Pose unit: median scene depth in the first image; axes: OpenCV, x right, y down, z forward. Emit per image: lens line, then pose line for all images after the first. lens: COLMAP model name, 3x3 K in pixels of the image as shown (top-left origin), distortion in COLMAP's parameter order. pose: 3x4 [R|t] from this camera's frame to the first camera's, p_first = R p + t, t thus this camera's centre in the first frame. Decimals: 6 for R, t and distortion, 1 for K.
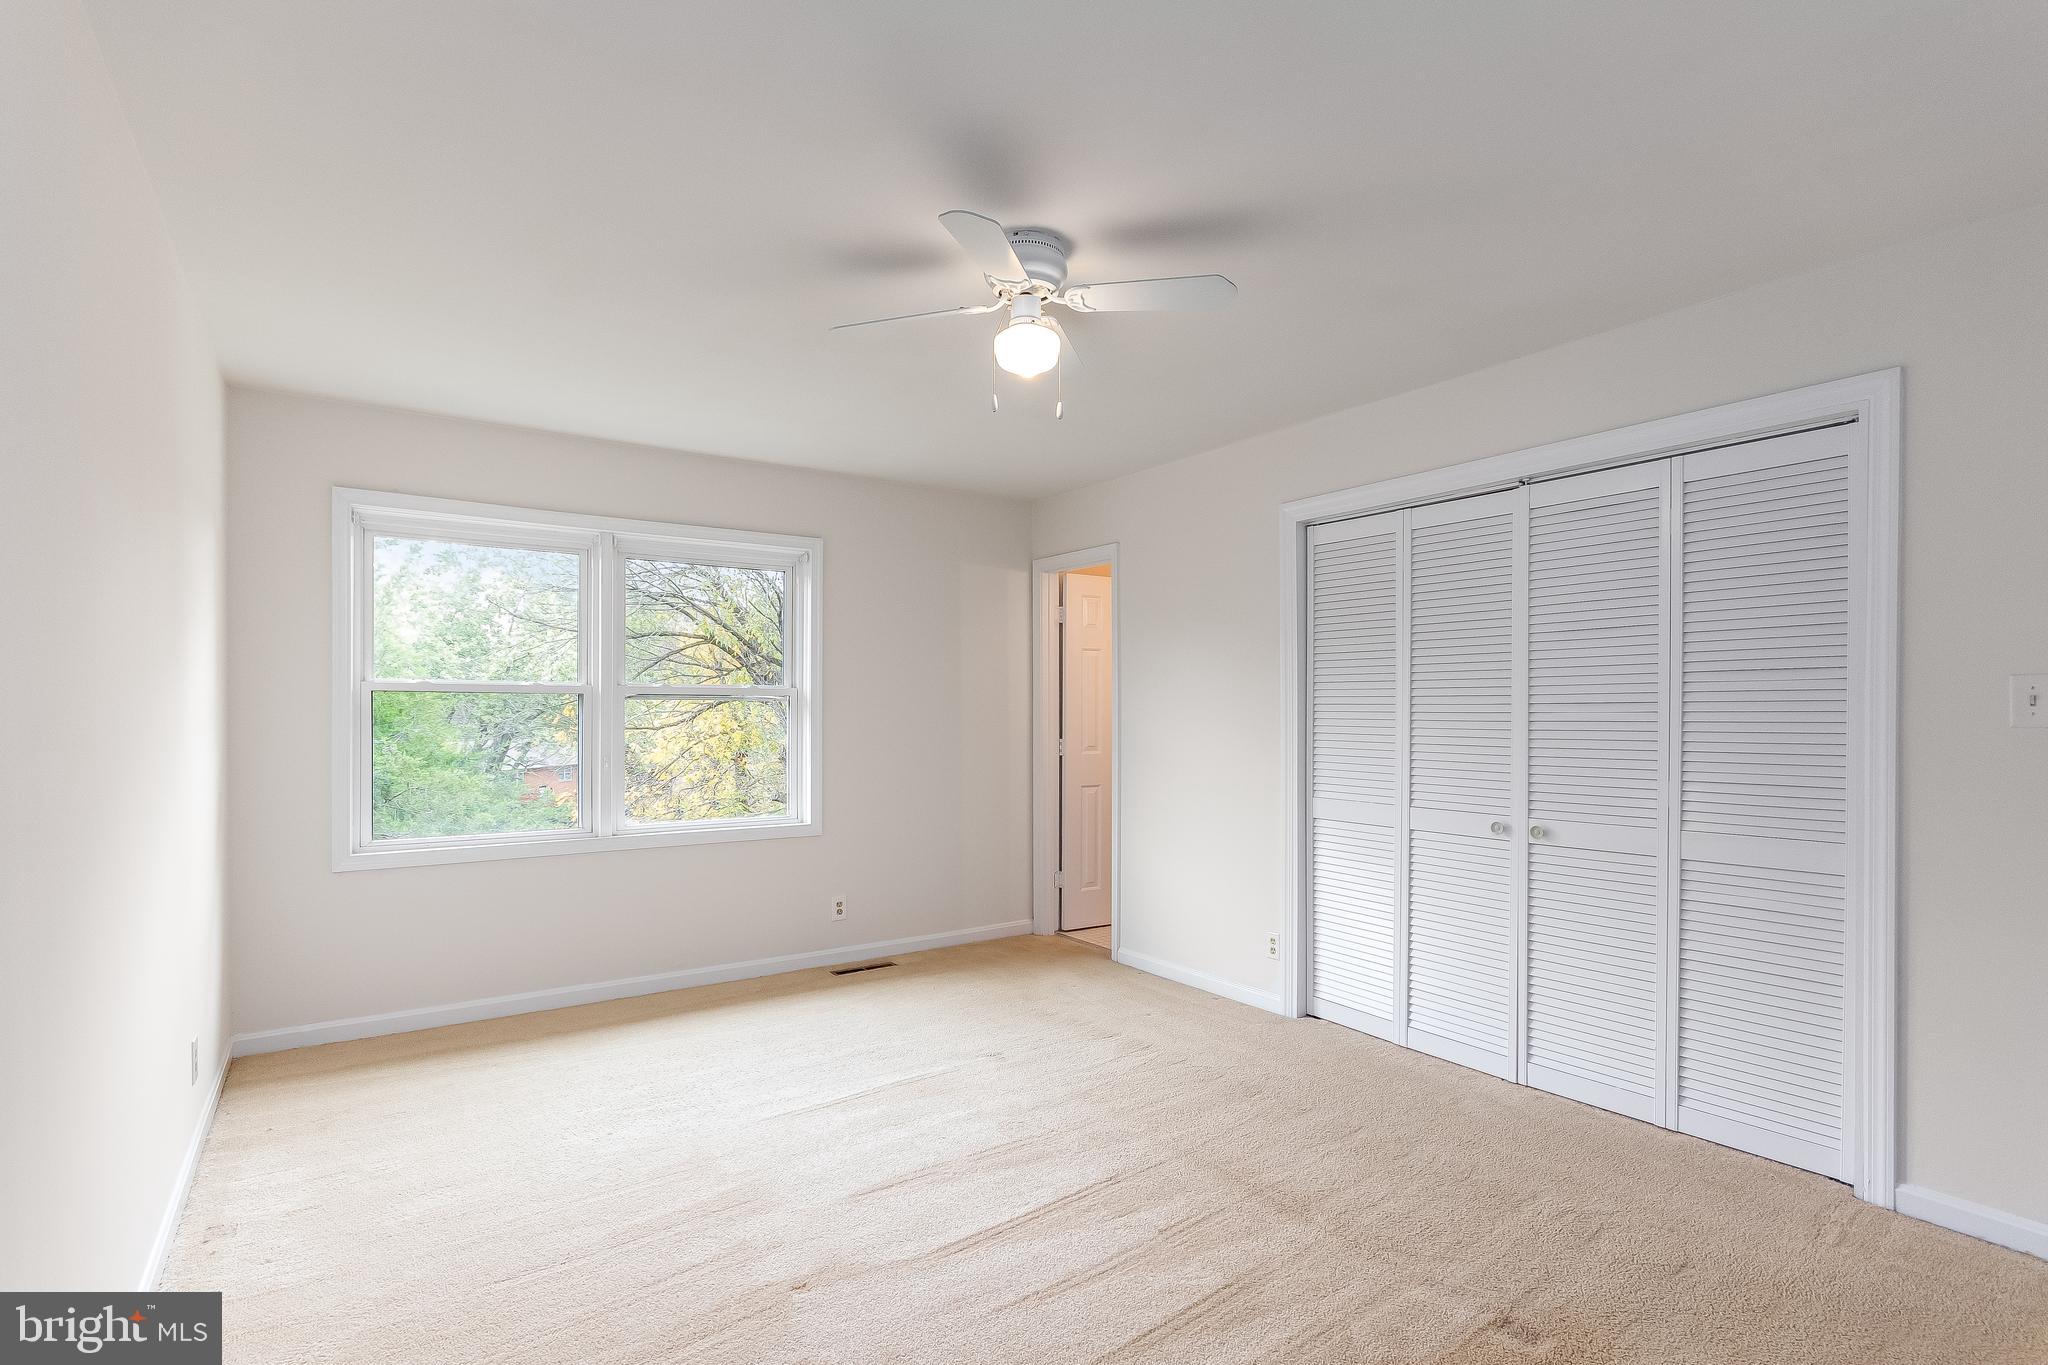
lens RADIAL K [[976.2, 0, 1034.2], [0, 976.2, 713.1], [0, 0, 1]] dist [-0.014651, 0.000002]
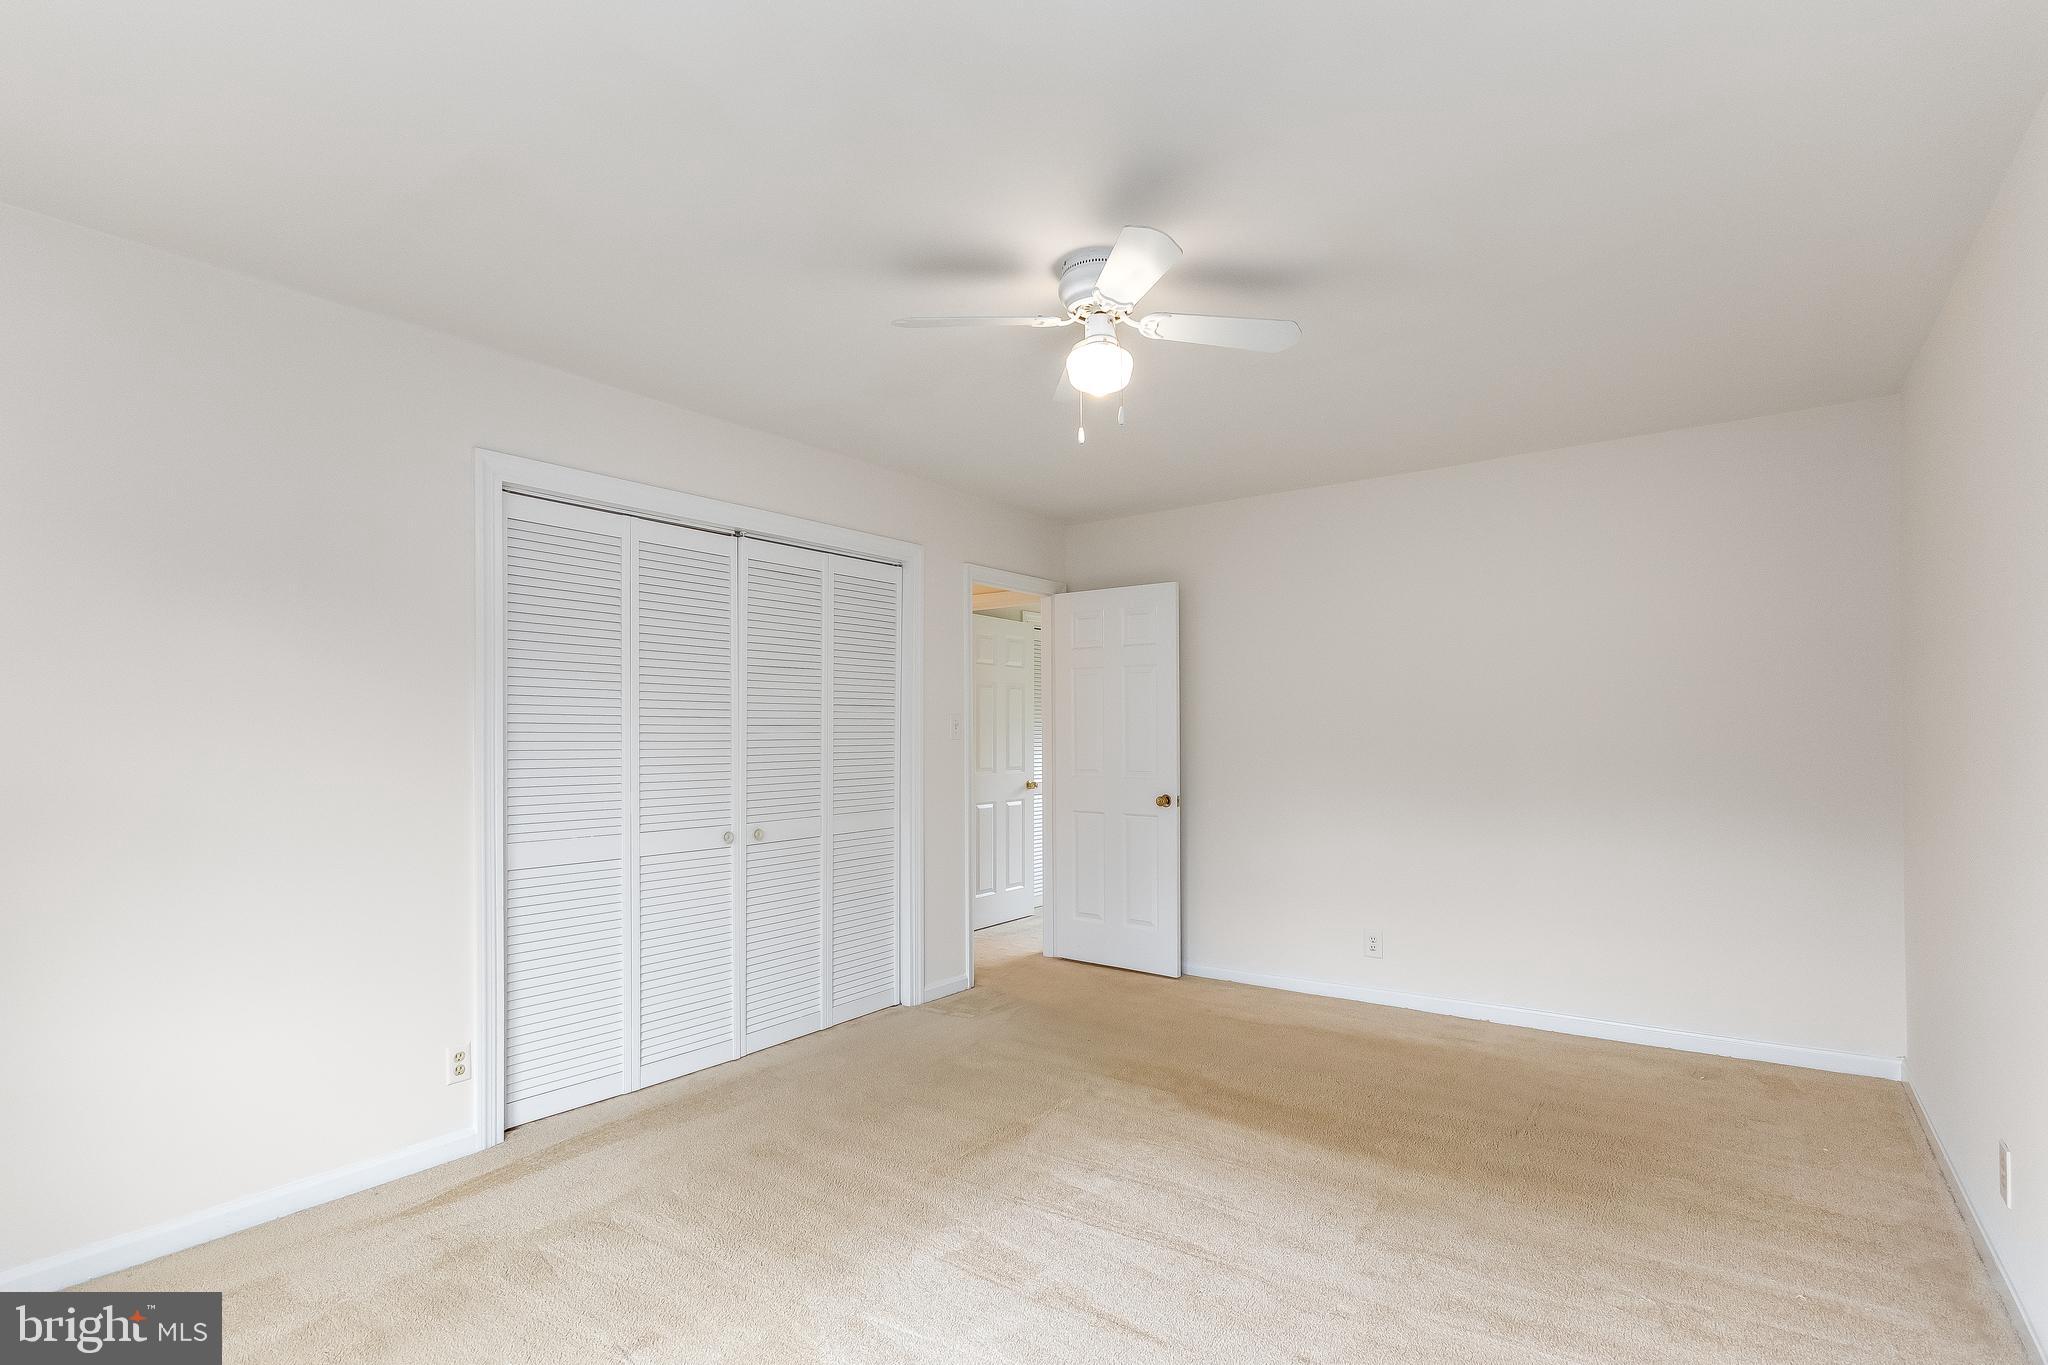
lens RADIAL K [[971.3, 0, 1029.5], [0, 971.3, 725.7], [0, 0, 1]] dist [-0.008104, -0.001064]
pose [[-0.321252, 0.004883, 0.946981, -0.598311], [0.001818, 0.999988, -0.004540, -0.002970], [-0.946992, 0.000263, -0.321257, 0.899394]]
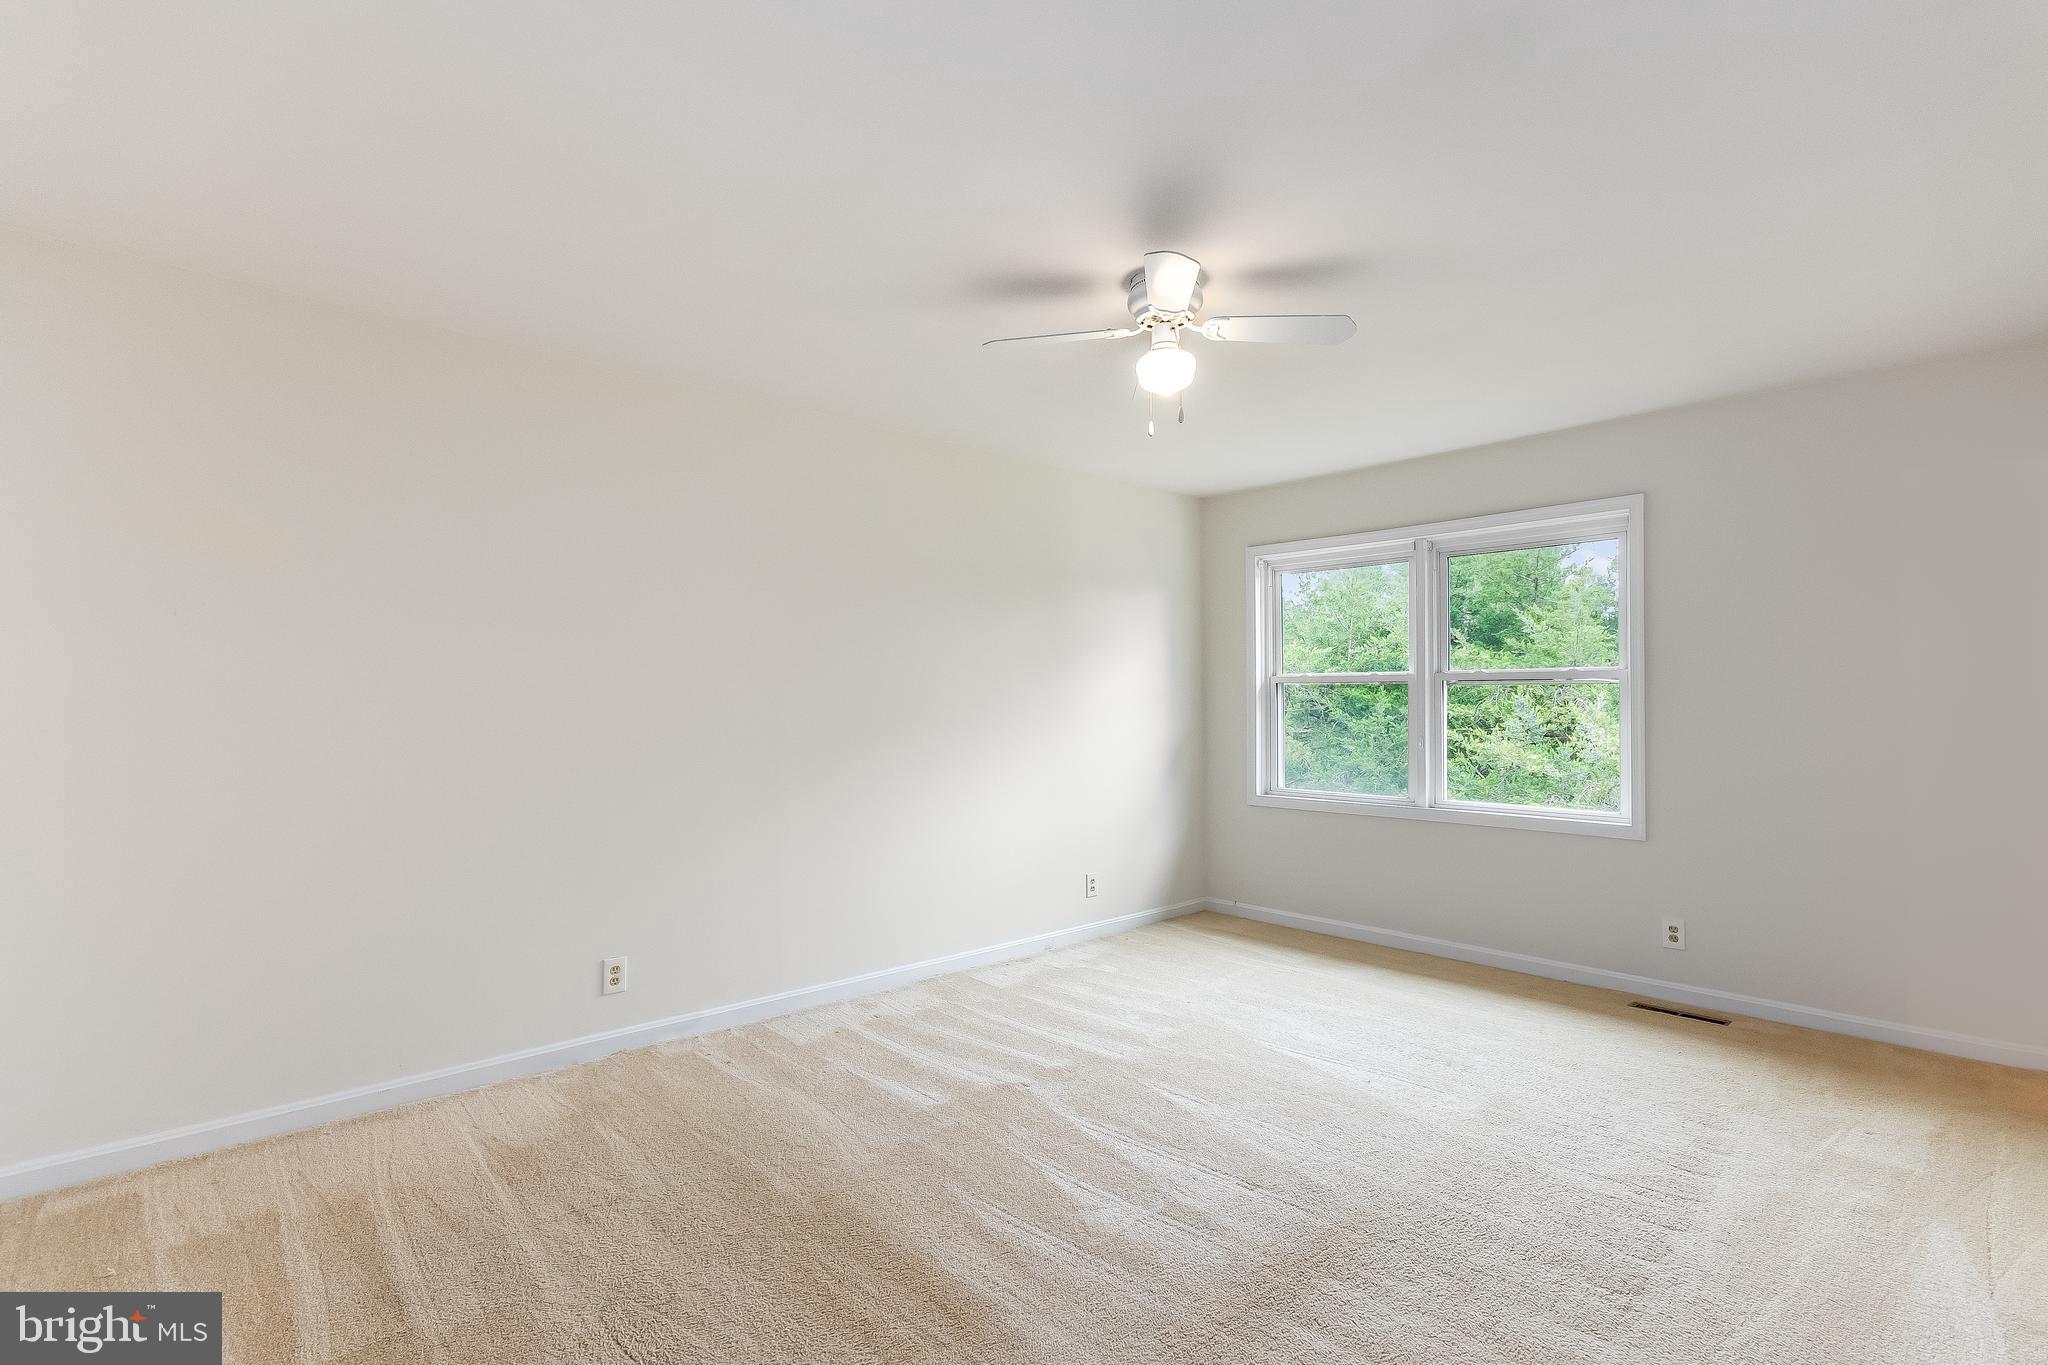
lens RADIAL K [[955.6, 0, 1023.9], [0, 955.6, 699.7], [0, 0, 1]] dist [-0.001596, 0.000098]
pose [[0.134648, 0.000867, -0.990893, 0.661667], [0.002030, 0.999997, 0.001150, -0.000451], [0.990891, -0.002167, 0.134646, 0.435976]]
